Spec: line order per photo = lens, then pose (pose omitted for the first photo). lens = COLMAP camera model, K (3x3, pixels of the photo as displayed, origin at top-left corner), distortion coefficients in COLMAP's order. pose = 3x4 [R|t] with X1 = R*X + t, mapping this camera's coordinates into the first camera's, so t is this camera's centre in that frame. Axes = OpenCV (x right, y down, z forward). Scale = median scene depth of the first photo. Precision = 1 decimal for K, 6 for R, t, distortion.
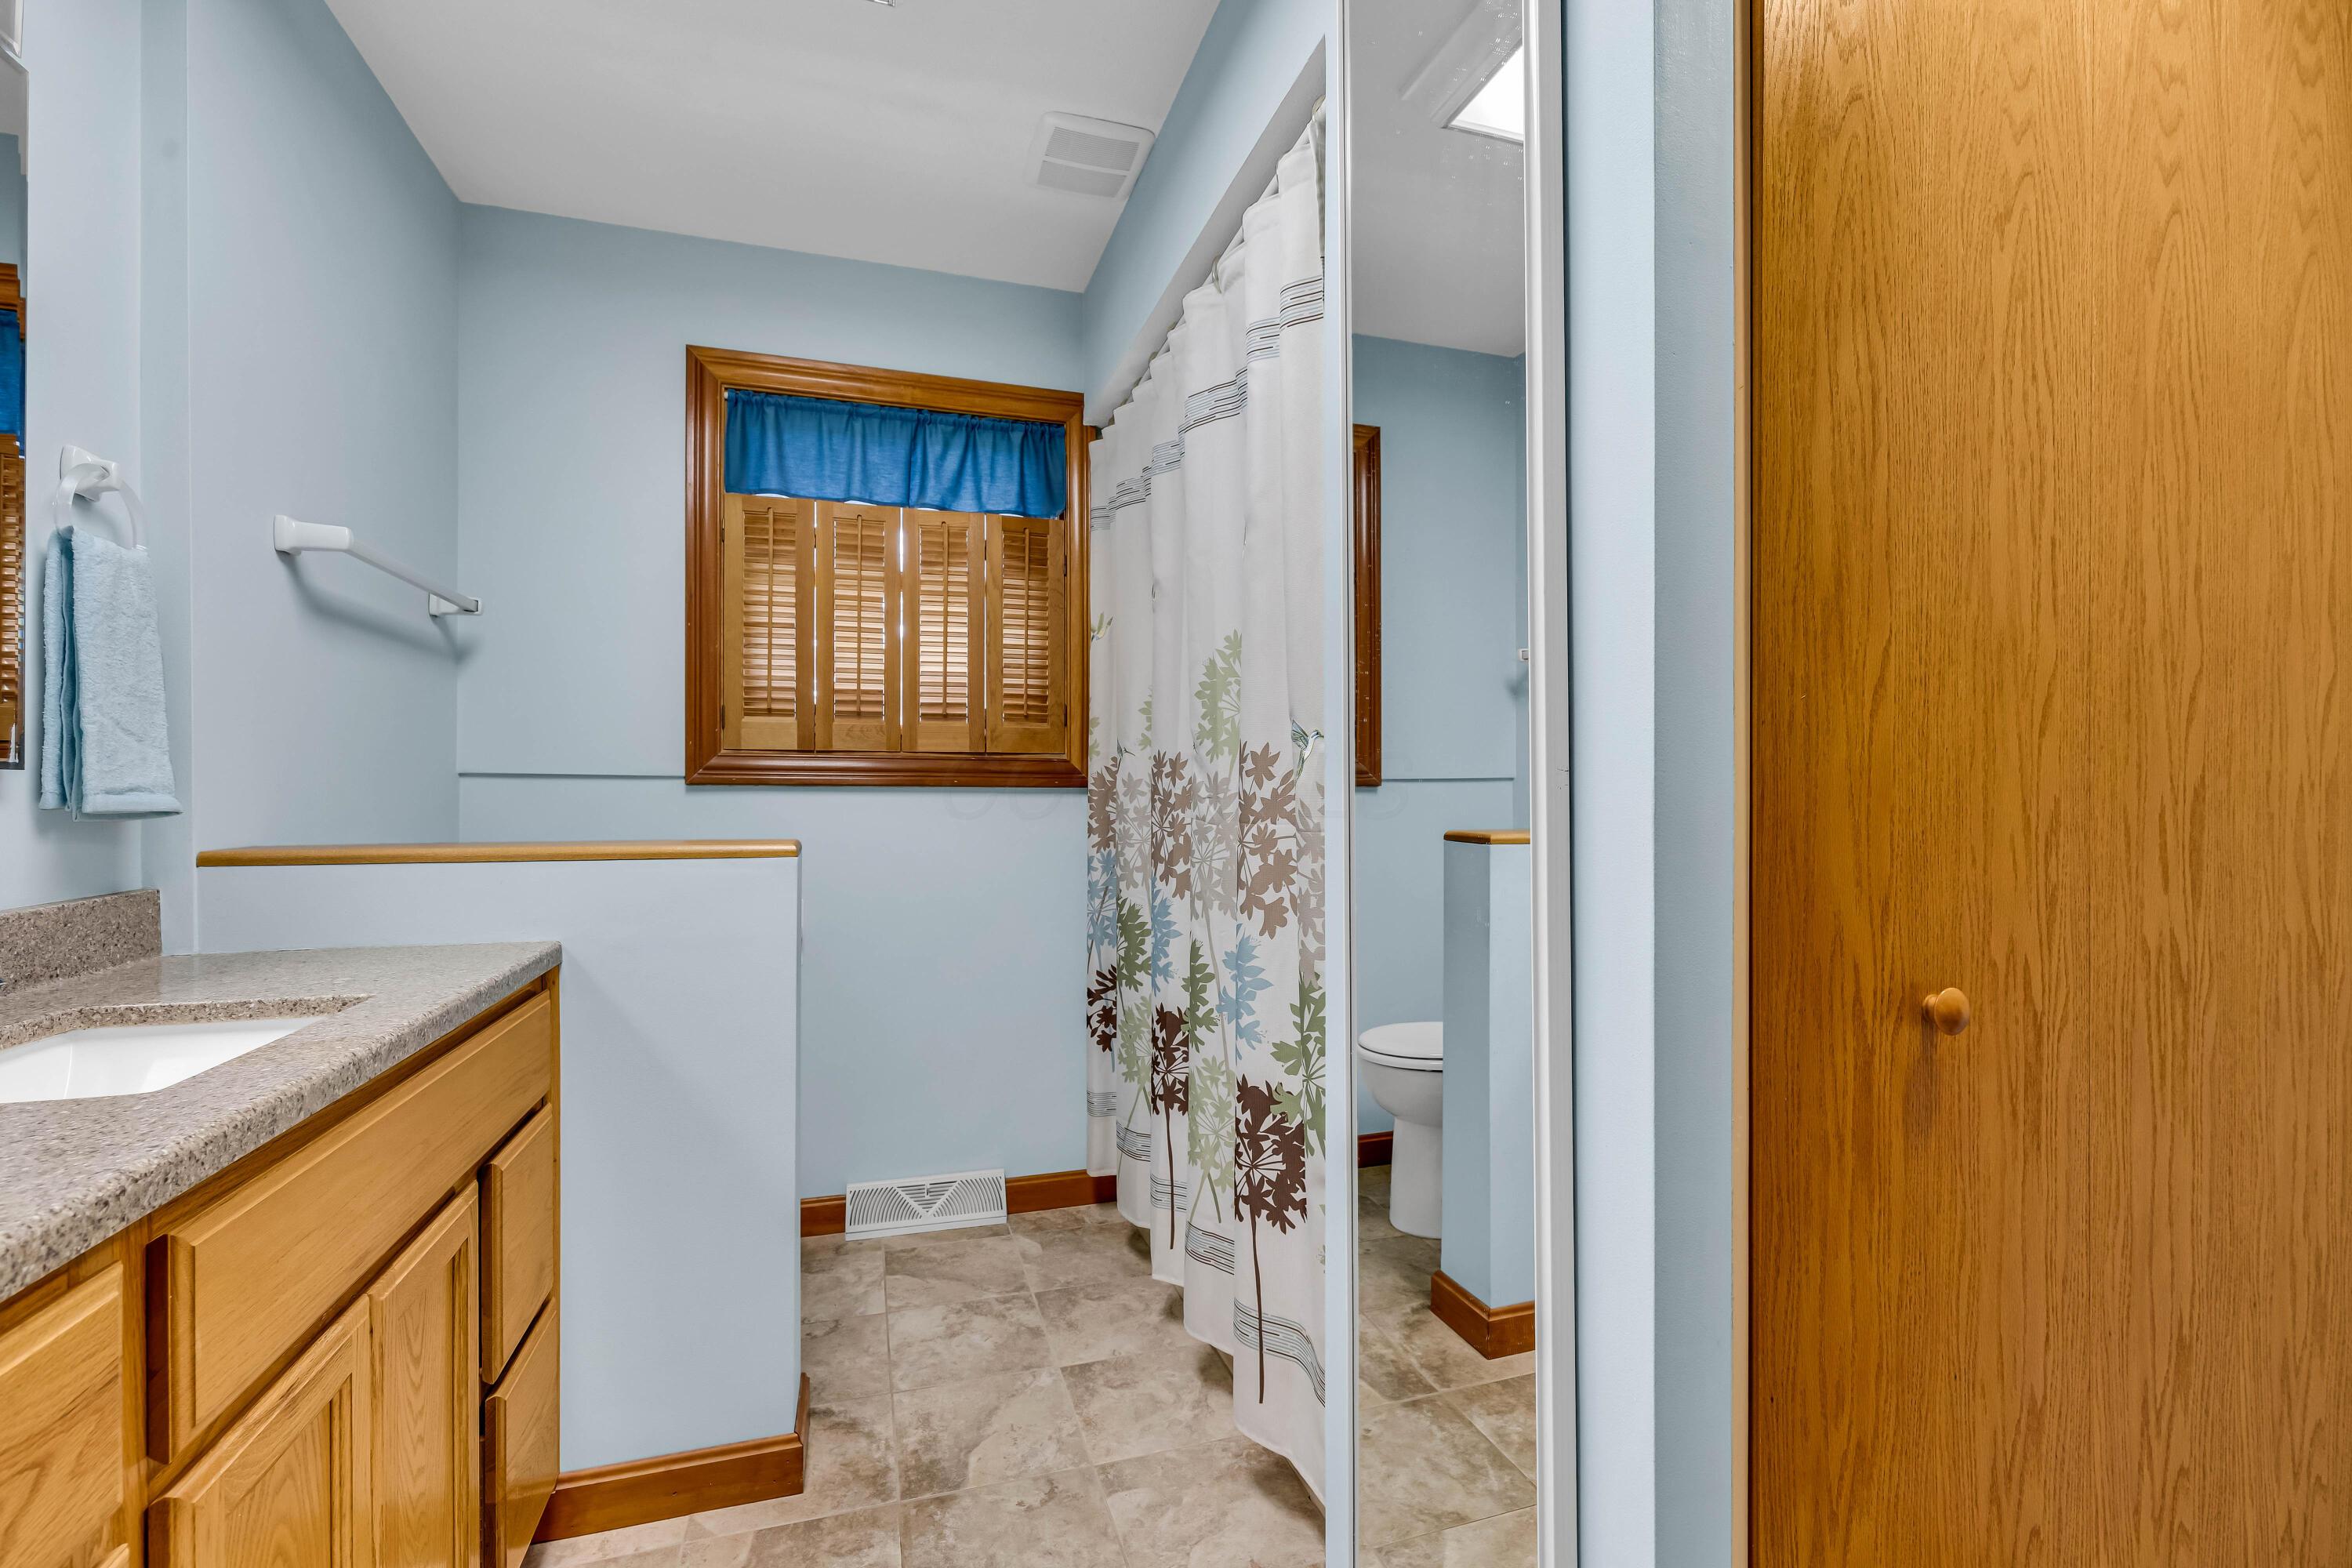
lens RADIAL K [[1052.8, 0, 1175.9], [0, 1052.8, 789.9], [0, 0, 1]] dist [-0.001494, -0.000078]
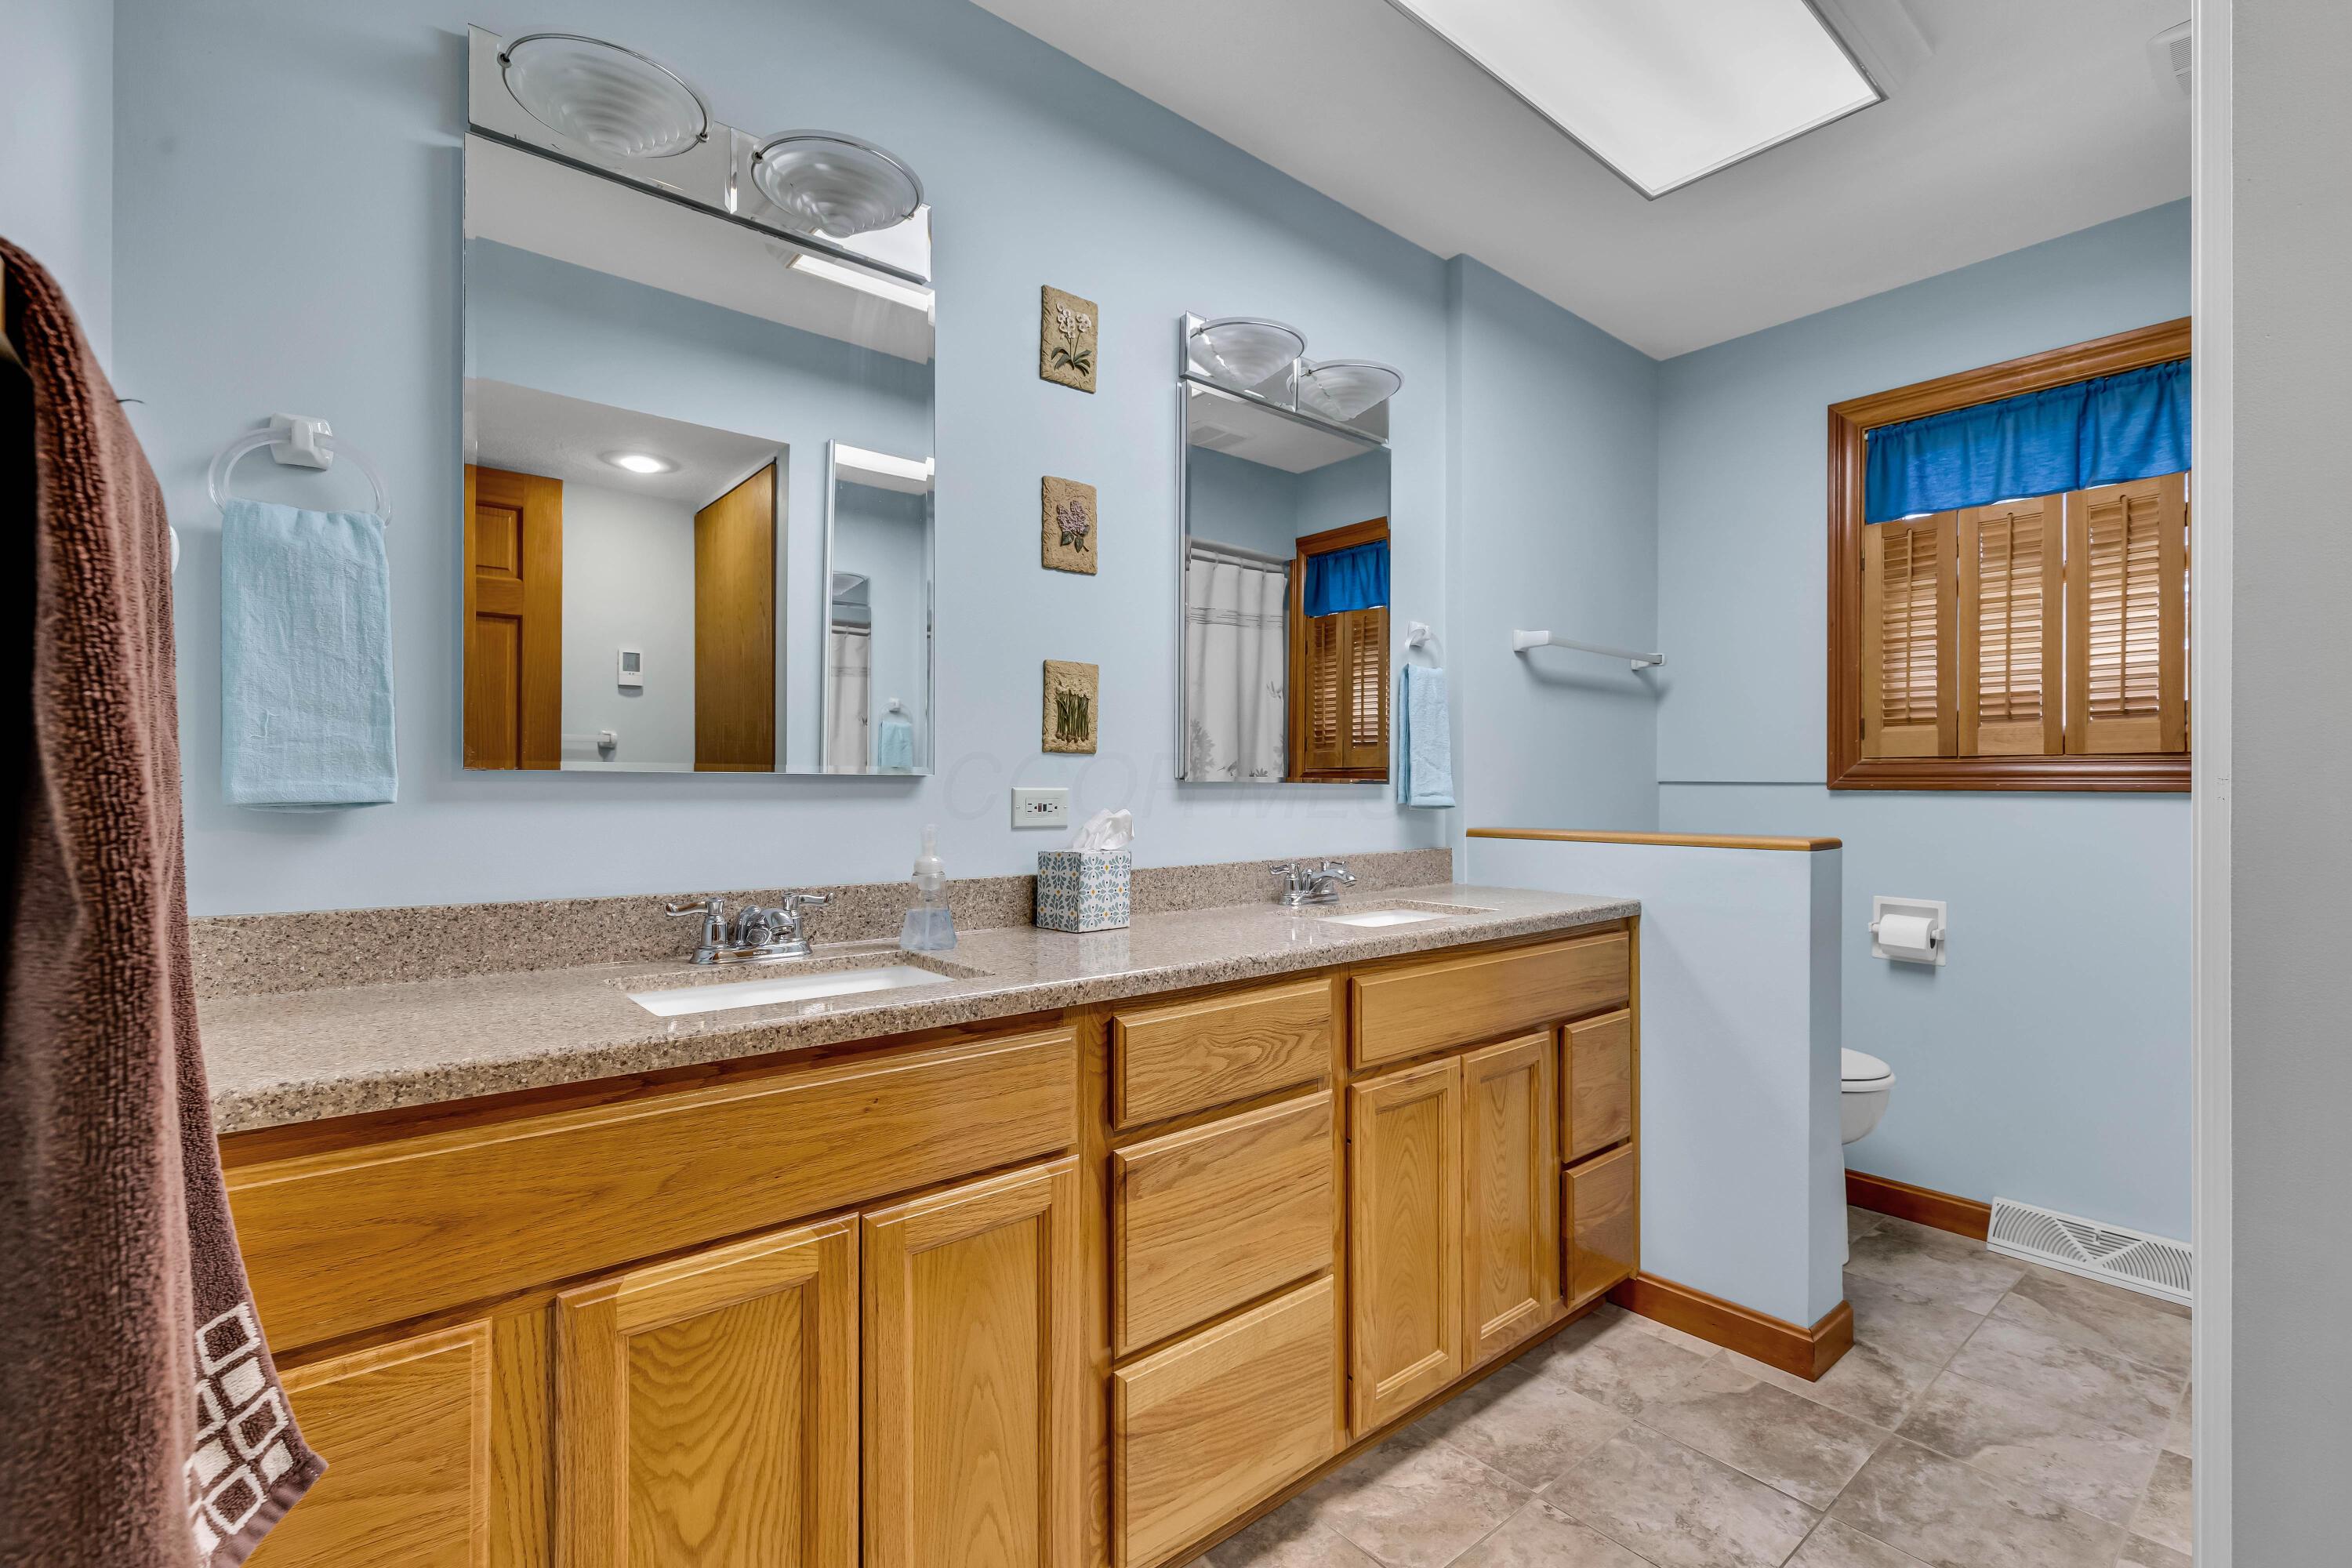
lens RADIAL K [[1056.1, 0, 1183.9], [0, 1056.1, 786.8], [0, 0, 1]] dist [0.006535, -0.001232]
pose [[0.383453, -0.002927, -0.923556, 0.320044], [-0.001611, 0.999991, -0.003839, -0.002884], [0.923559, 0.002960, 0.383445, -0.084169]]
